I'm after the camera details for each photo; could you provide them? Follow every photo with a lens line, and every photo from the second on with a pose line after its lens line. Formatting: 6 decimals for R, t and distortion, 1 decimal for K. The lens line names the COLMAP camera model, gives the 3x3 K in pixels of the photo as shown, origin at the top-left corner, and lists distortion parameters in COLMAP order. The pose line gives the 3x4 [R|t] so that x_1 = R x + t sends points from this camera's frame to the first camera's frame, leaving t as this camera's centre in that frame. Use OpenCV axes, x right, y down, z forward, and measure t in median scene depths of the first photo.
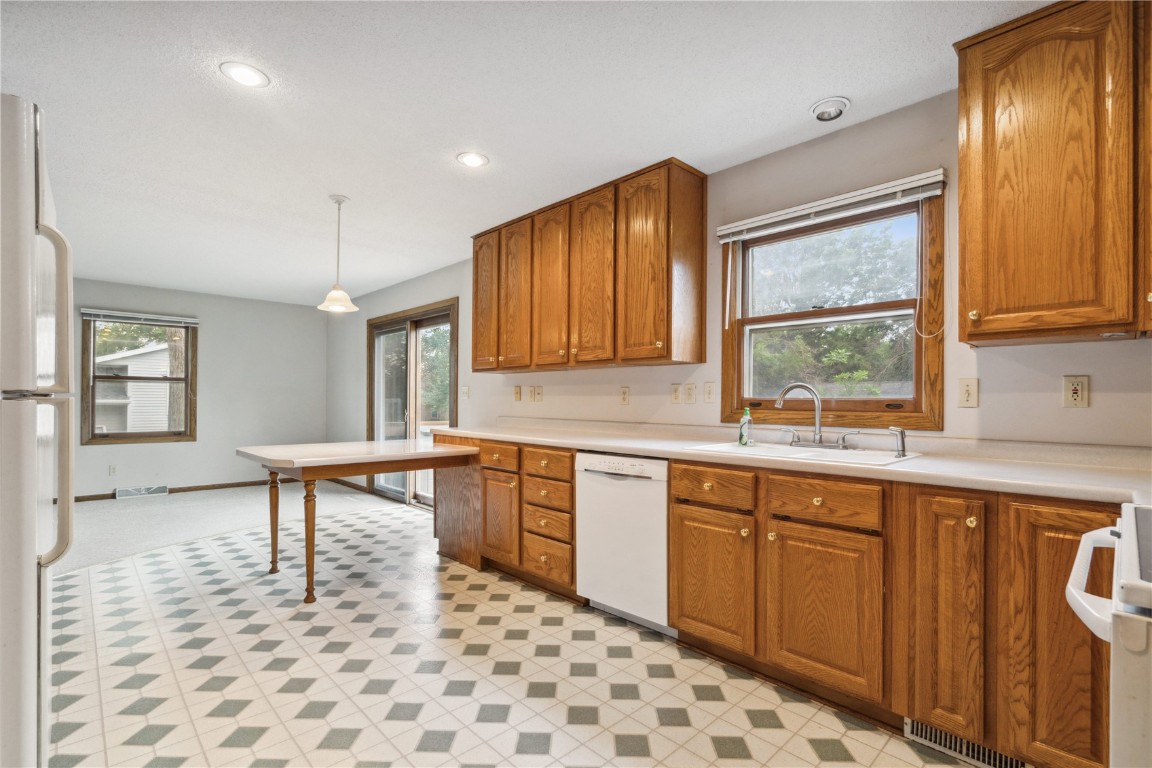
lens RADIAL K [[526.2, 0, 574.3], [0, 526.2, 395.6], [0, 0, 1]] dist [-0.001790, -0.000084]
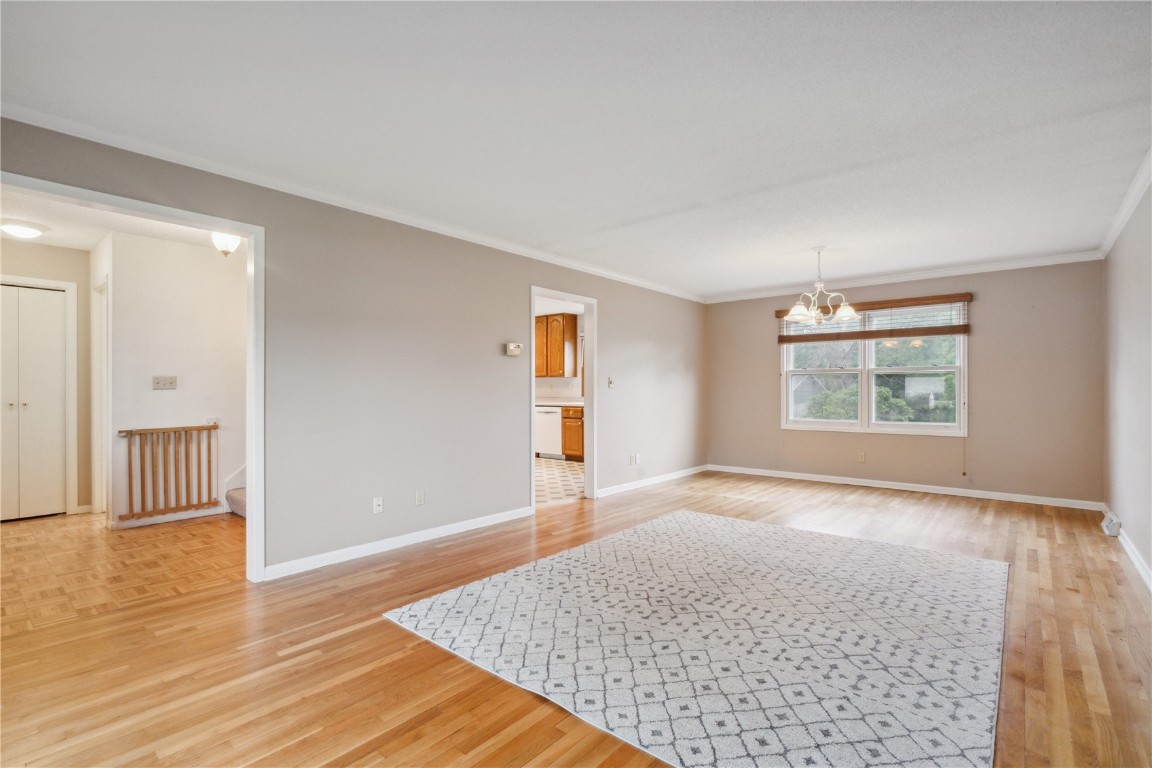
lens RADIAL K [[535.0, 0, 579.0], [0, 535.0, 389.8], [0, 0, 1]] dist [0.001033, 0.000014]
pose [[0.993882, -0.008092, 0.110151, -0.097496], [0.007167, 0.999936, 0.008792, -0.019172], [-0.110215, -0.007949, 0.993876, -2.554883]]
